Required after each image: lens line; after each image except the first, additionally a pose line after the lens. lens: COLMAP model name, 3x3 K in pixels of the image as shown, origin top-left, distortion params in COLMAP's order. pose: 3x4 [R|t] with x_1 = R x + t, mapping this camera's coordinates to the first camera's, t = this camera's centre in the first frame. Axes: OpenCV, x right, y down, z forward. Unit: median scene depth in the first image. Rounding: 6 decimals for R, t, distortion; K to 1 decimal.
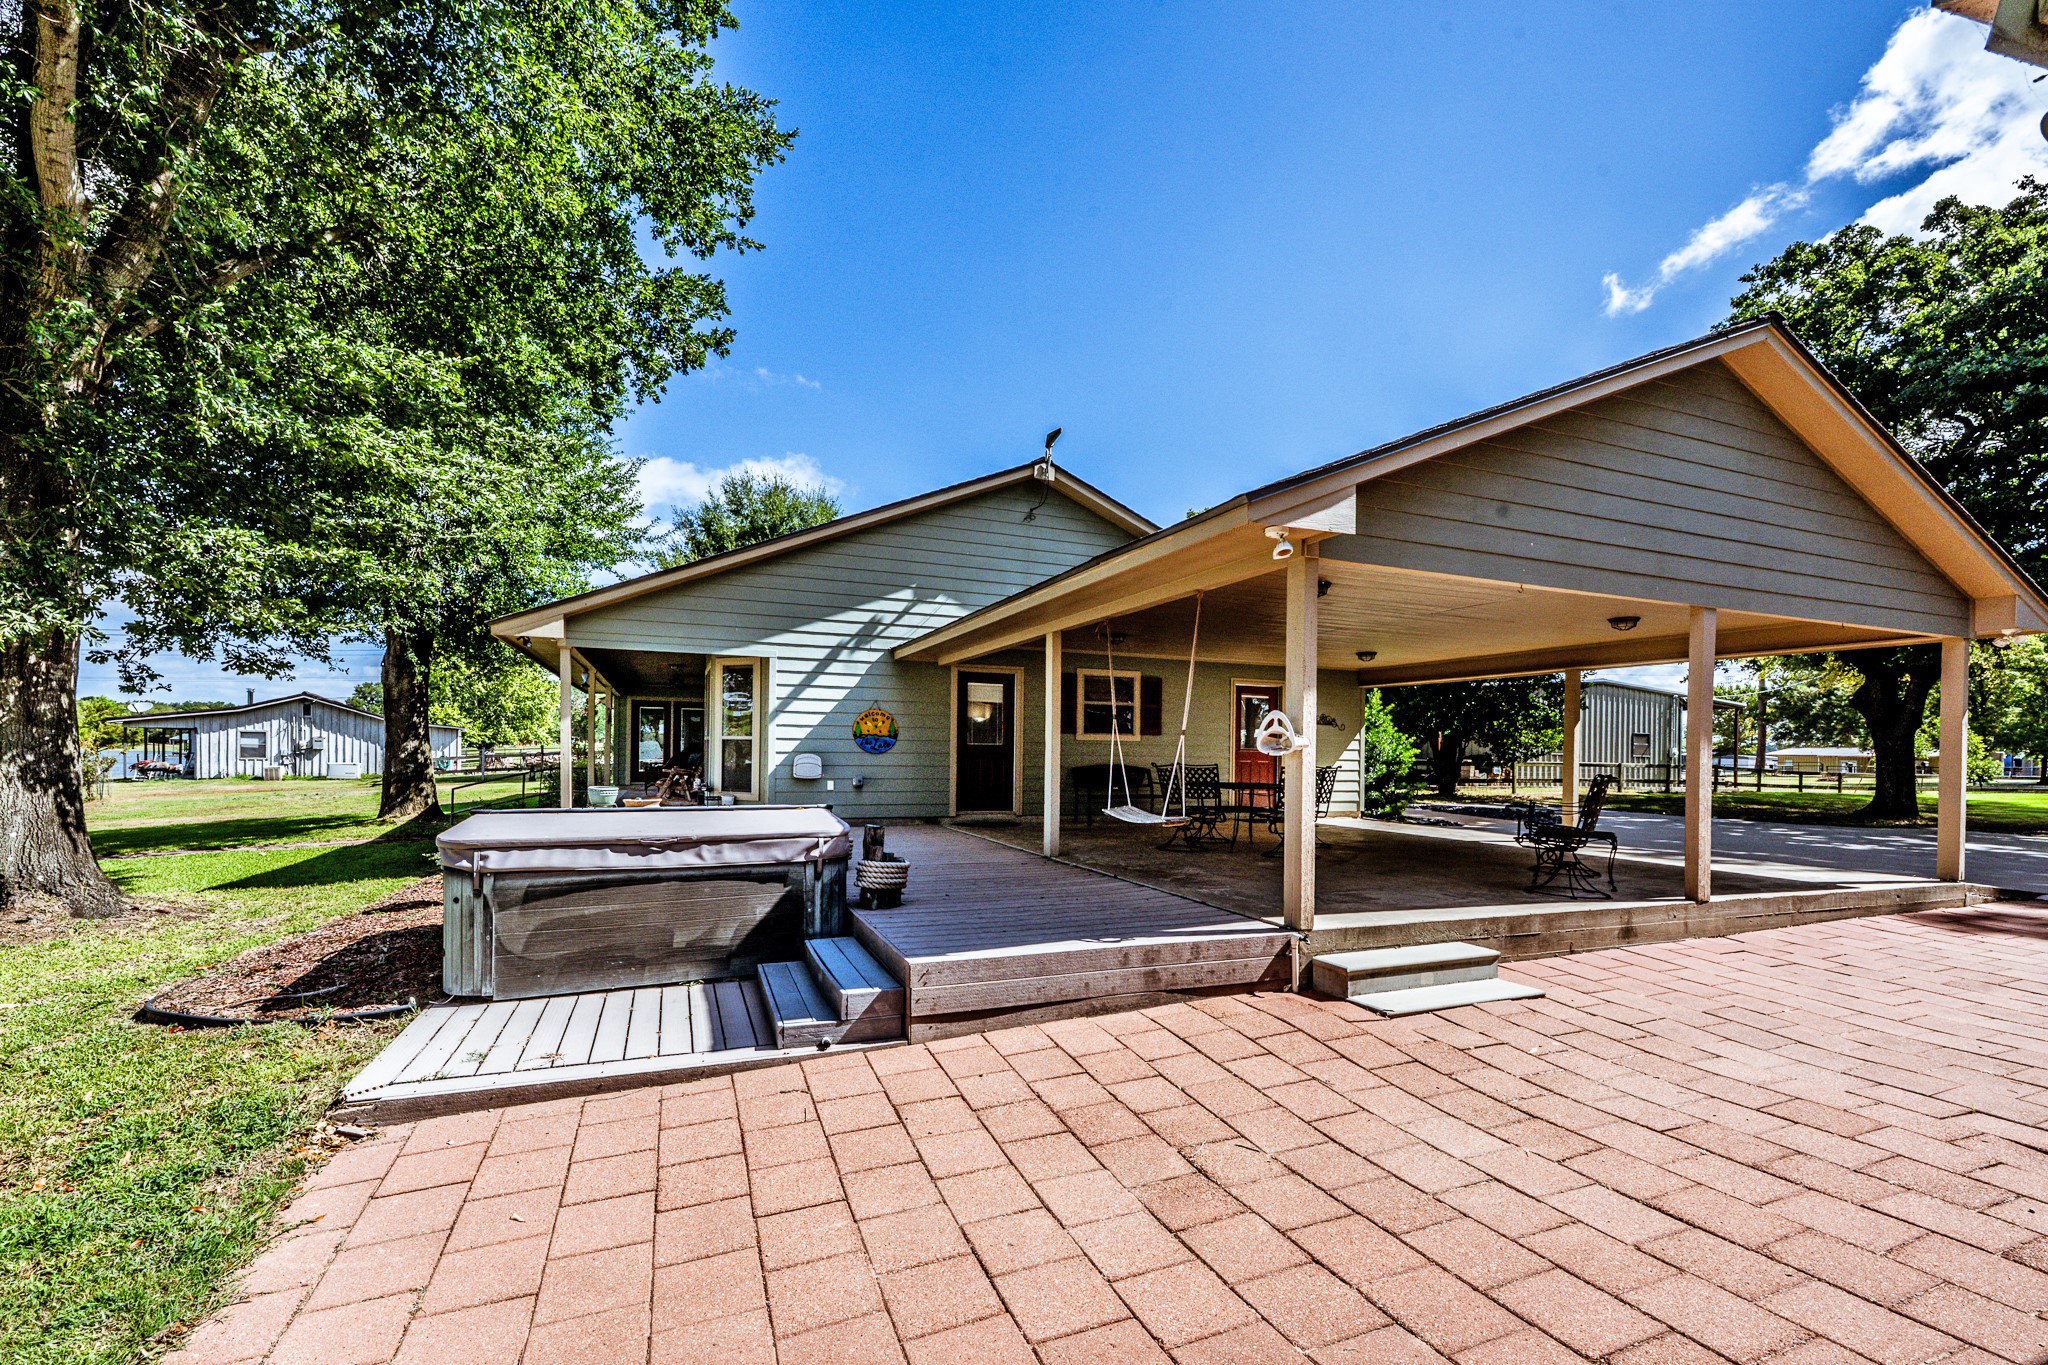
lens RADIAL K [[849.7, 0, 1018.7], [0, 849.7, 714.8], [0, 0, 1]] dist [-0.000057, 0.000026]
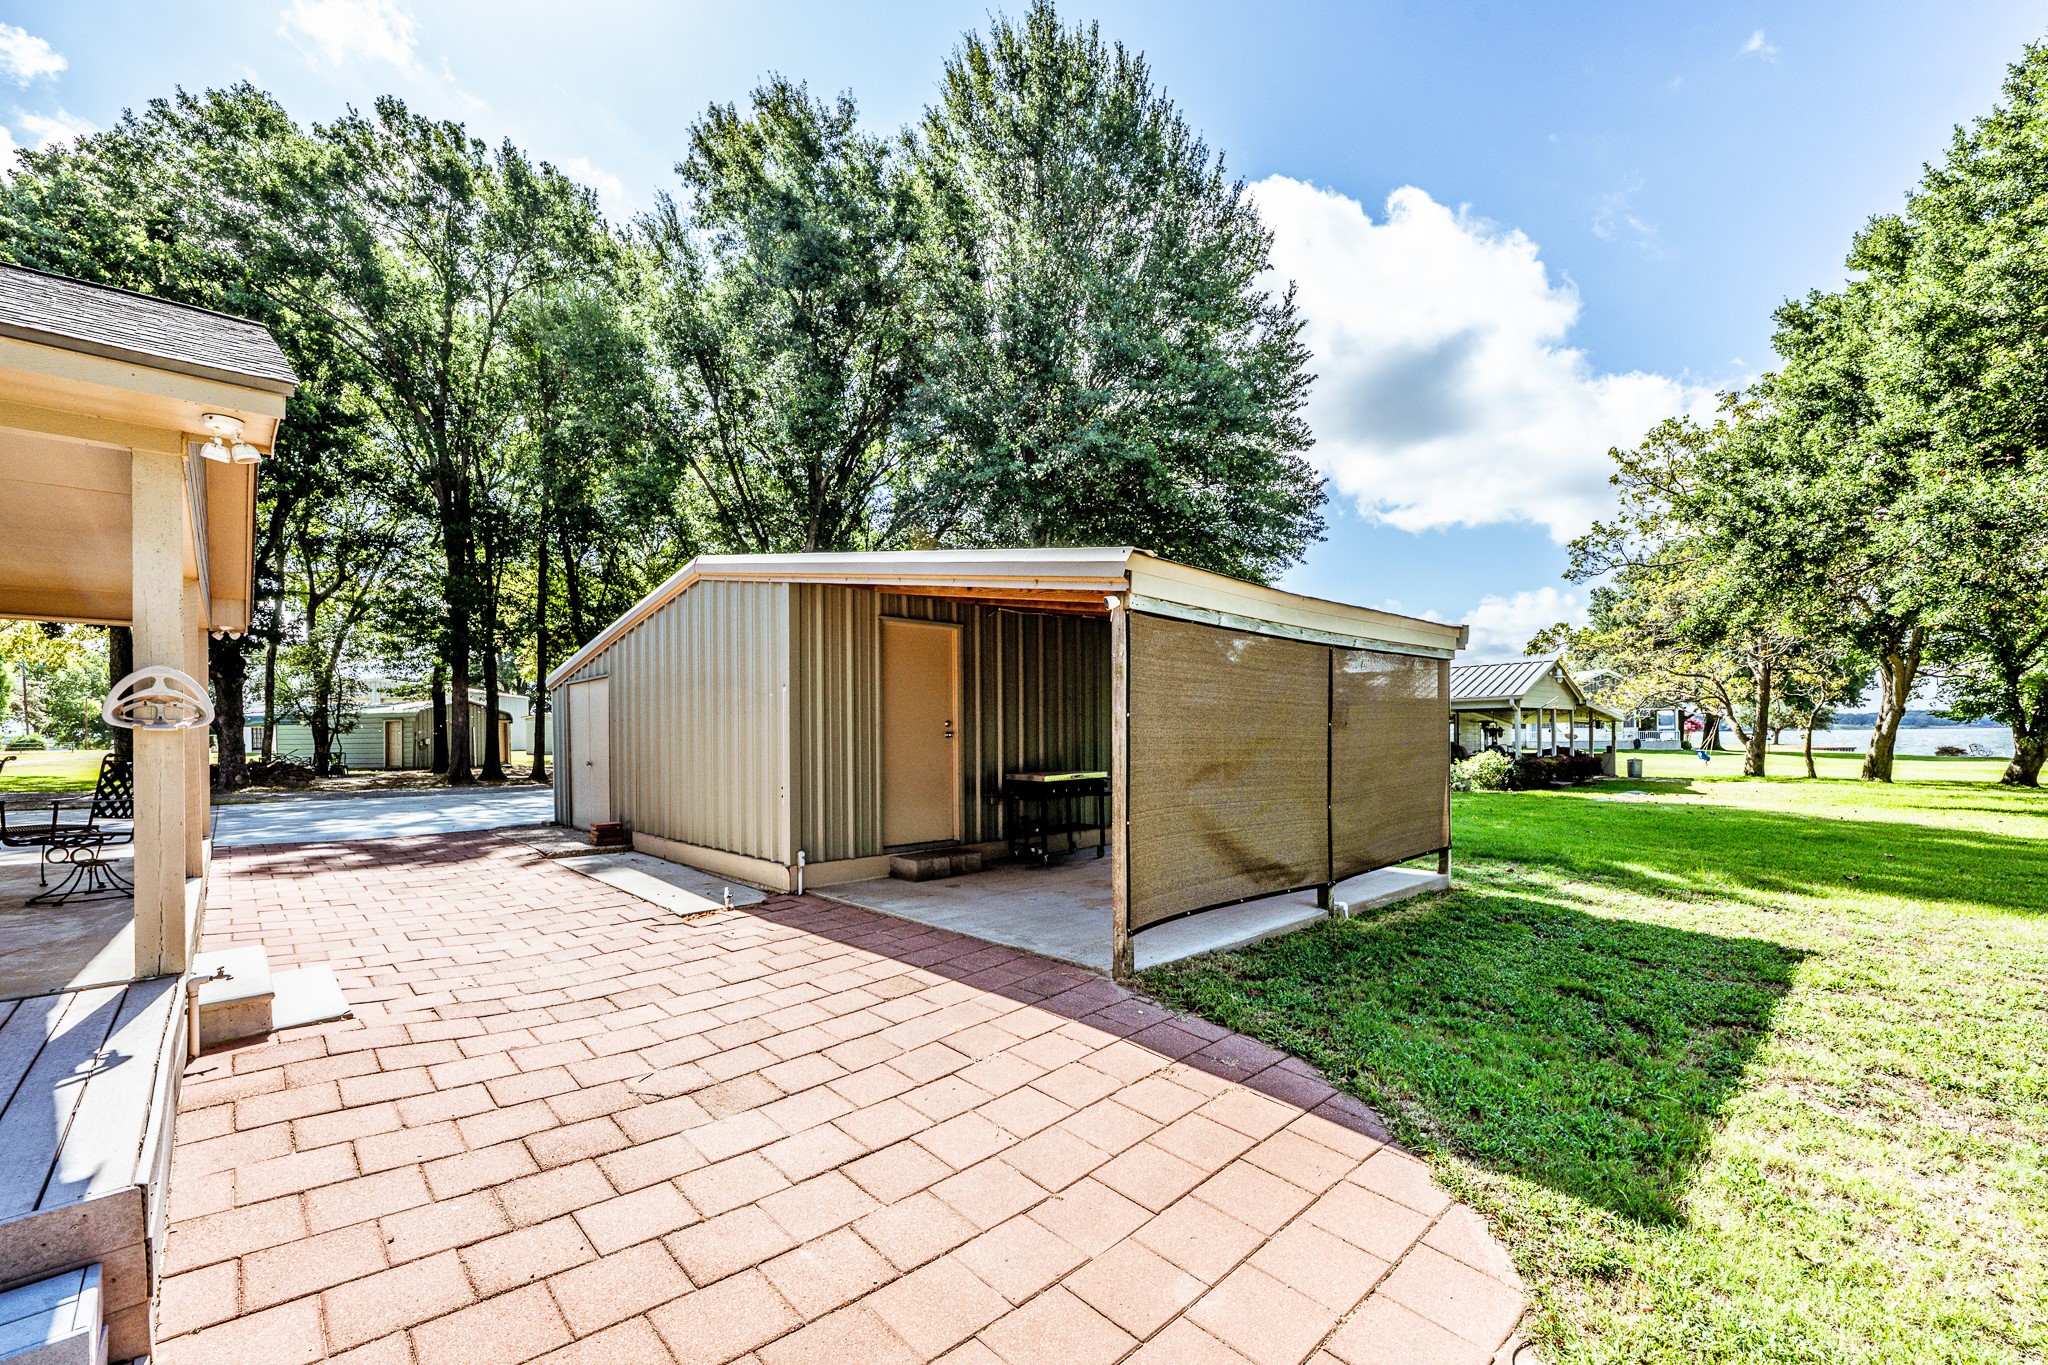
lens RADIAL K [[849.7, 0, 1018.7], [0, 849.7, 714.8], [0, 0, 1]] dist [-0.000057, 0.000026]
pose [[-0.339016, -0.004611, 0.940769, -1.003932], [-0.032104, 0.999462, -0.006670, 0.023795], [-0.940233, -0.032463, -0.338982, 0.981140]]
